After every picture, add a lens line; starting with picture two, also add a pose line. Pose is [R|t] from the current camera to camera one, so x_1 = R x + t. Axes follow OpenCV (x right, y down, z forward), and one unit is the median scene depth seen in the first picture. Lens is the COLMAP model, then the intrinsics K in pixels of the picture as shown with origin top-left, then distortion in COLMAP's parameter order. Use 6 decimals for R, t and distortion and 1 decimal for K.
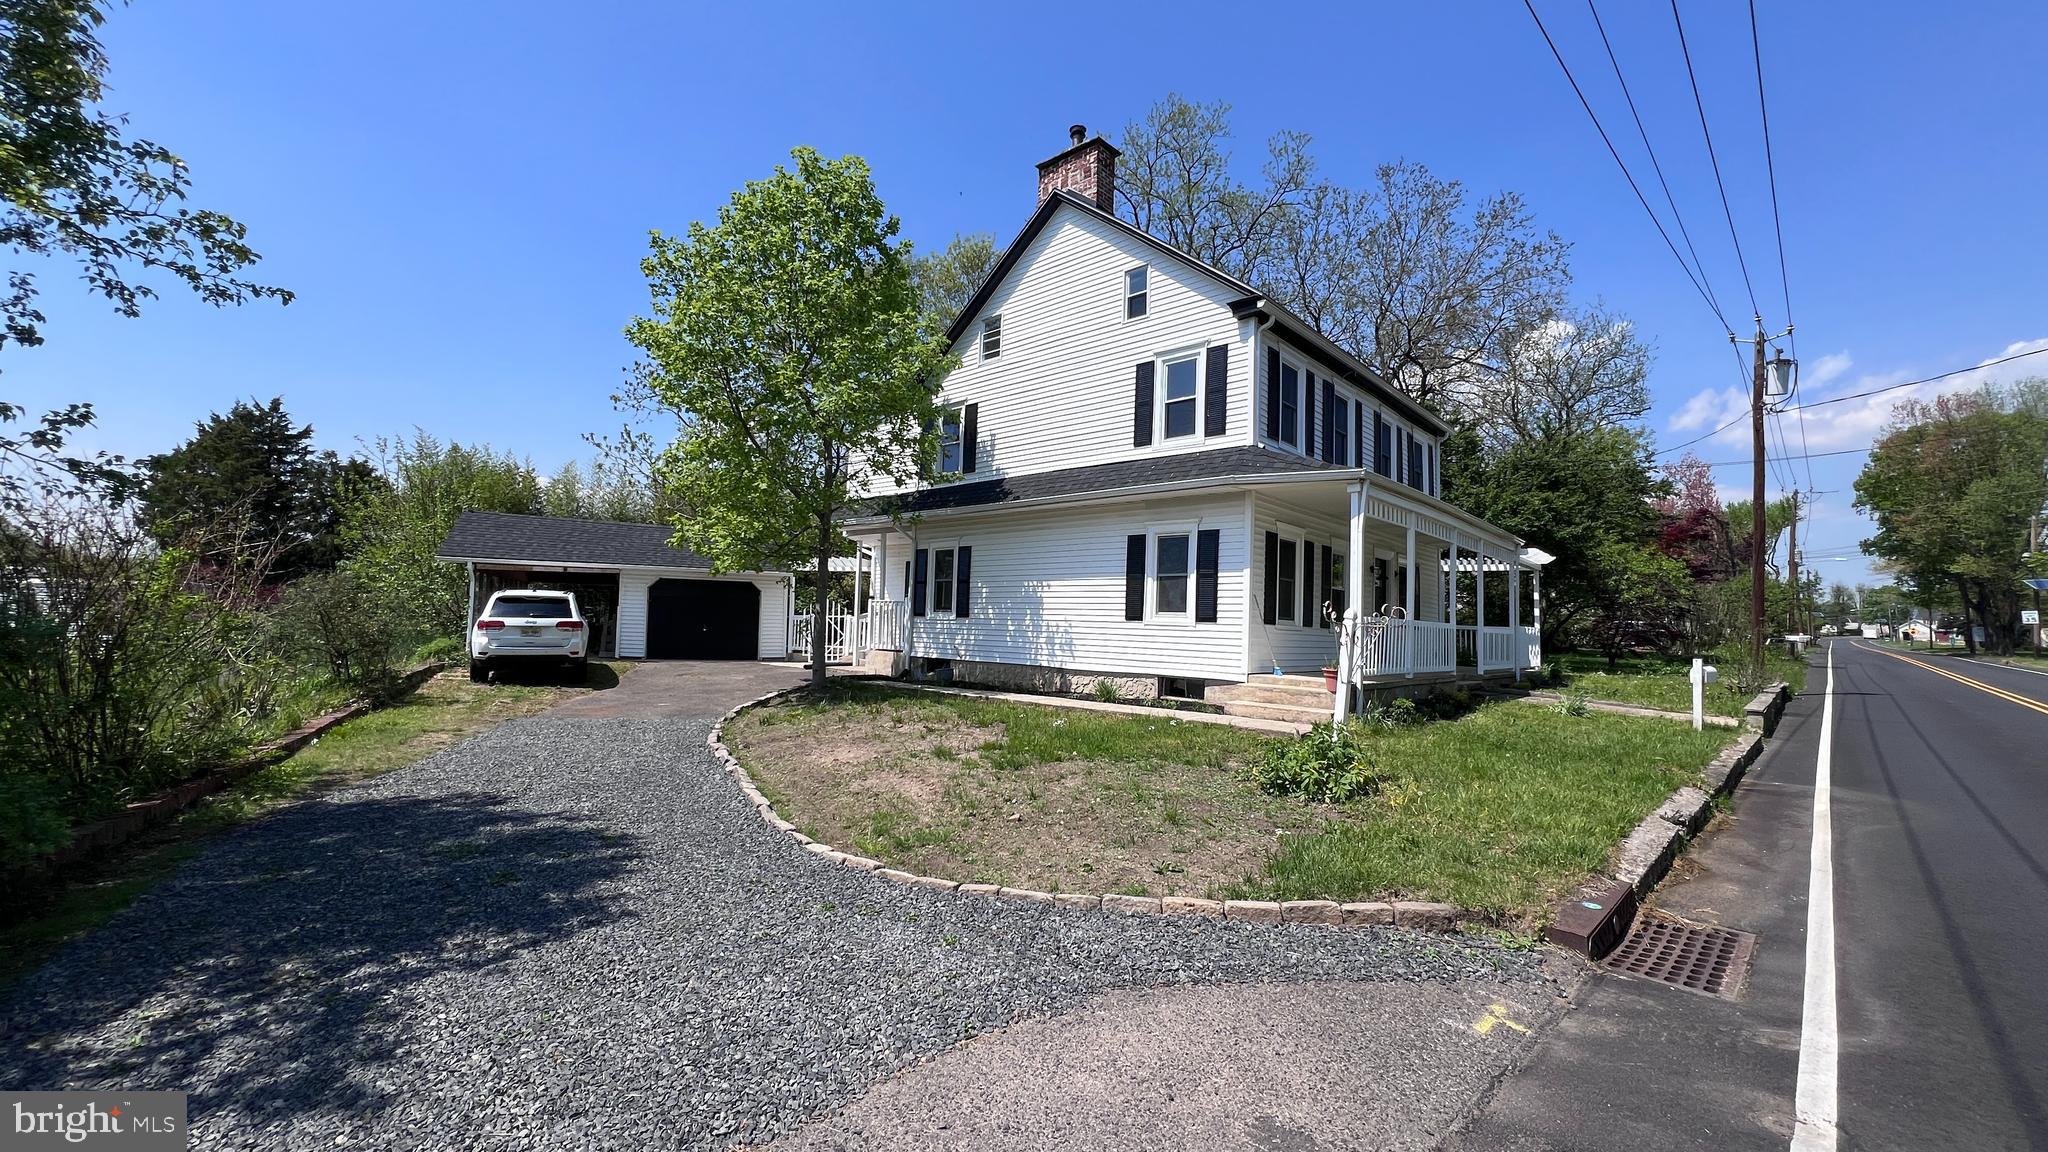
lens RADIAL K [[824.0, 0, 1027.4], [0, 824.0, 572.7], [0, 0, 1]] dist [-0.001724, 0.001059]
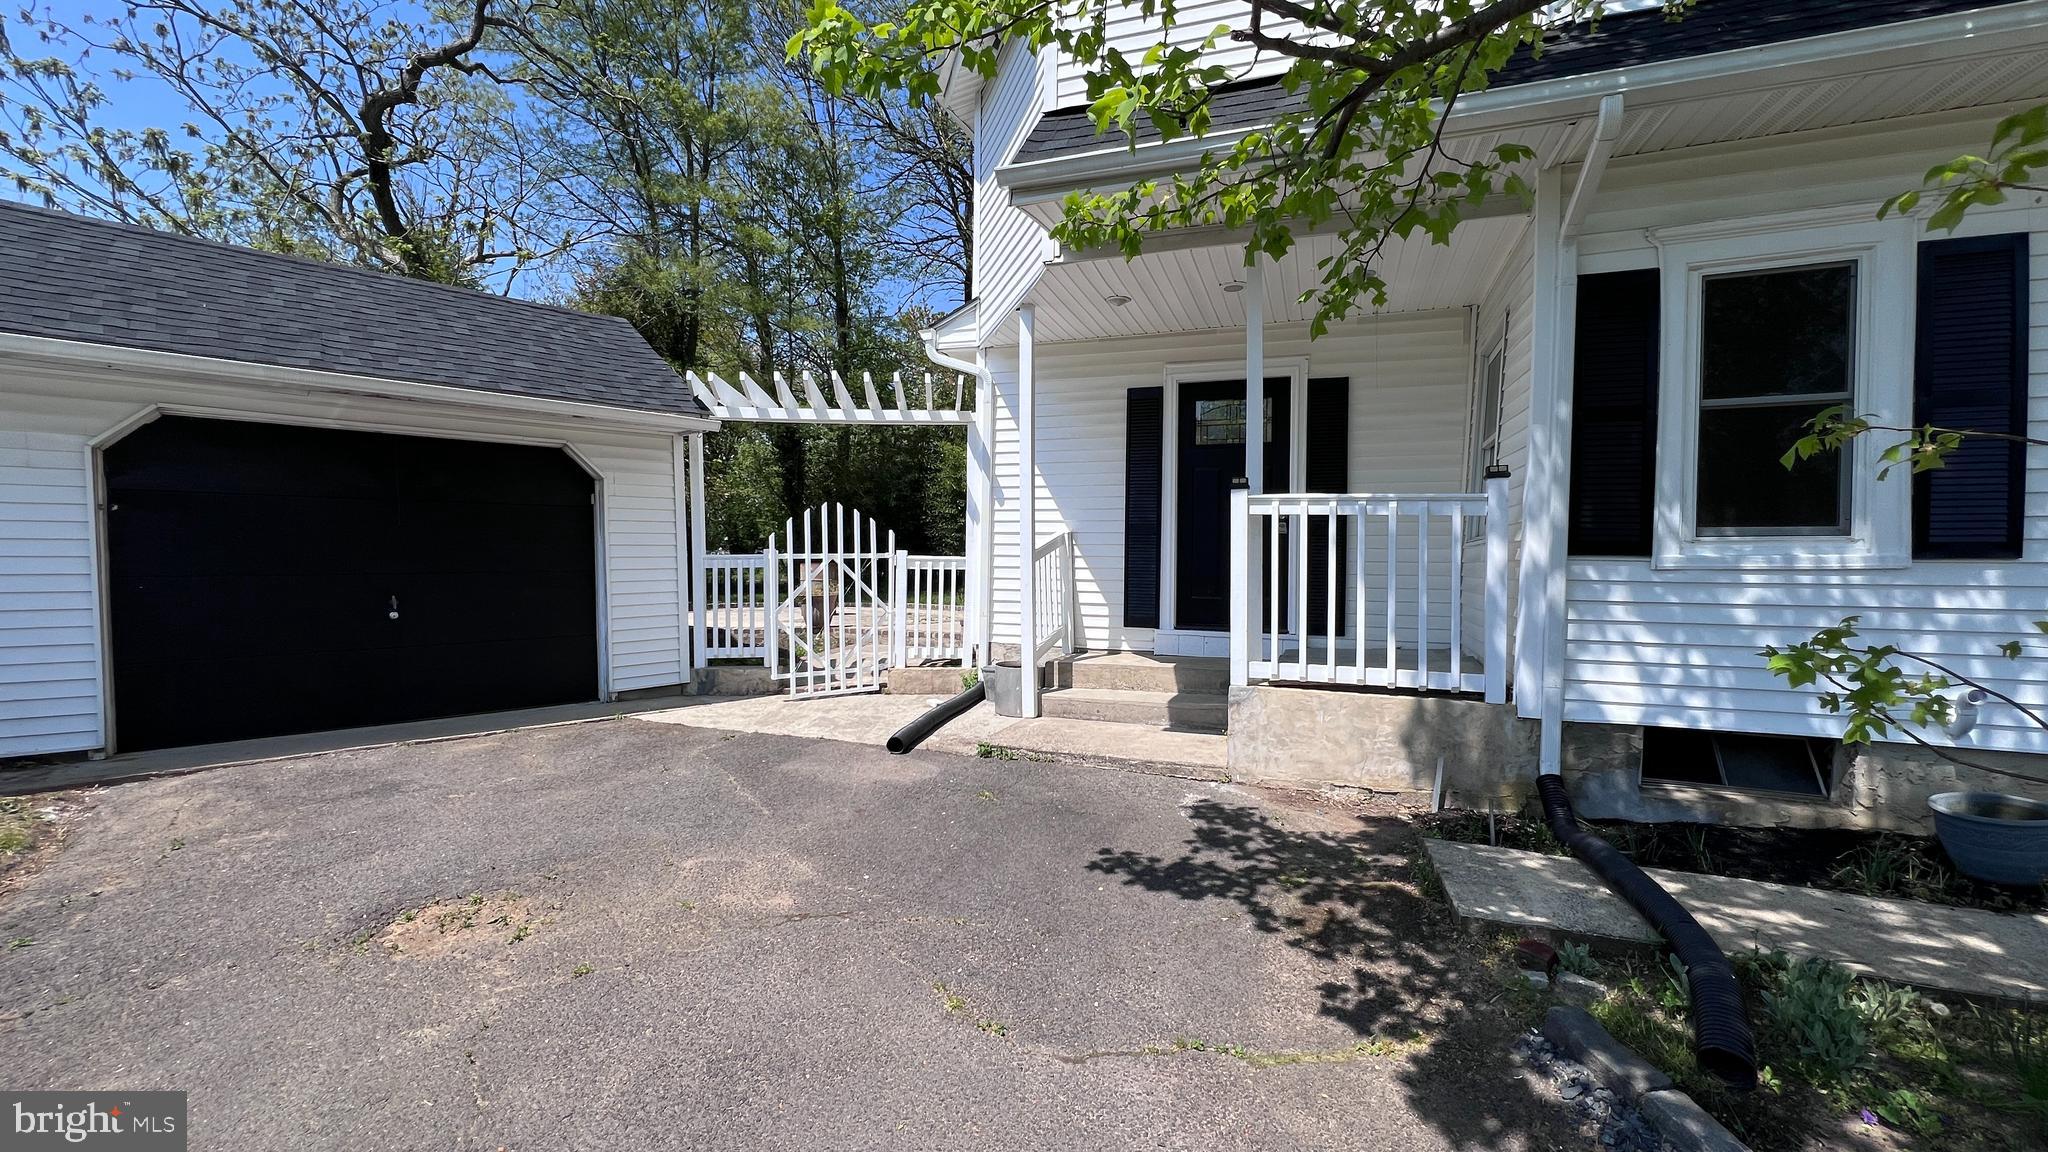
lens RADIAL K [[824.0, 0, 1020.1], [0, 824.0, 575.8], [0, 0, 1]] dist [-0.001724, 0.001059]
pose [[0.926516, -0.036836, 0.374448, -0.403188], [0.000046, 0.995207, 0.097791, 0.038170], [-0.376256, -0.090588, 0.922077, 0.896953]]
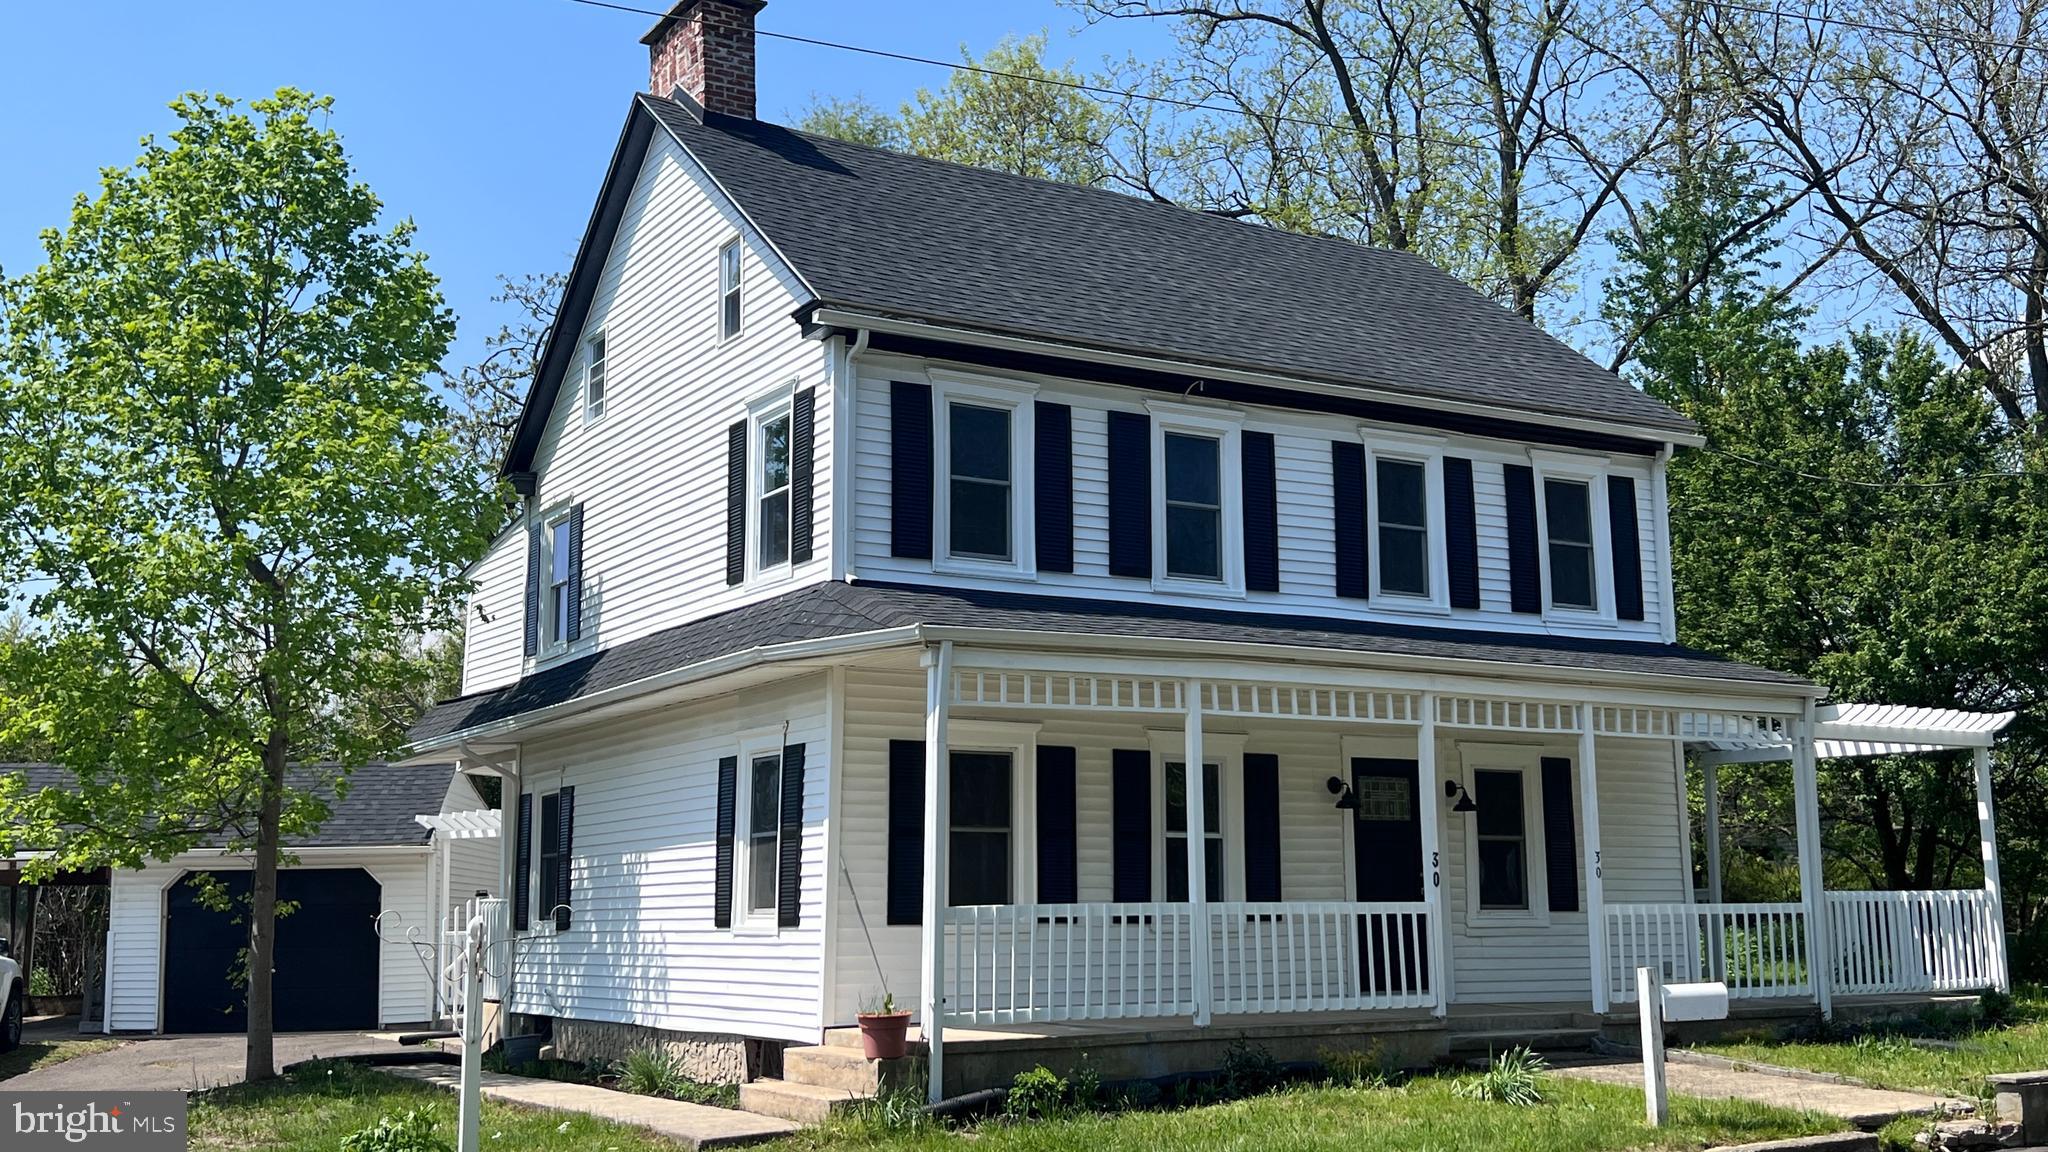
lens RADIAL K [[2176.8, 0, 1023.7], [0, 2176.8, 579.9], [0, 0, 1]] dist [0.026793, 0.000000]
pose [[0.958383, -0.086453, -0.272081, 0.573277], [0.062057, 0.993344, -0.097040, -0.011459], [0.278660, 0.076117, 0.957369, -0.211462]]
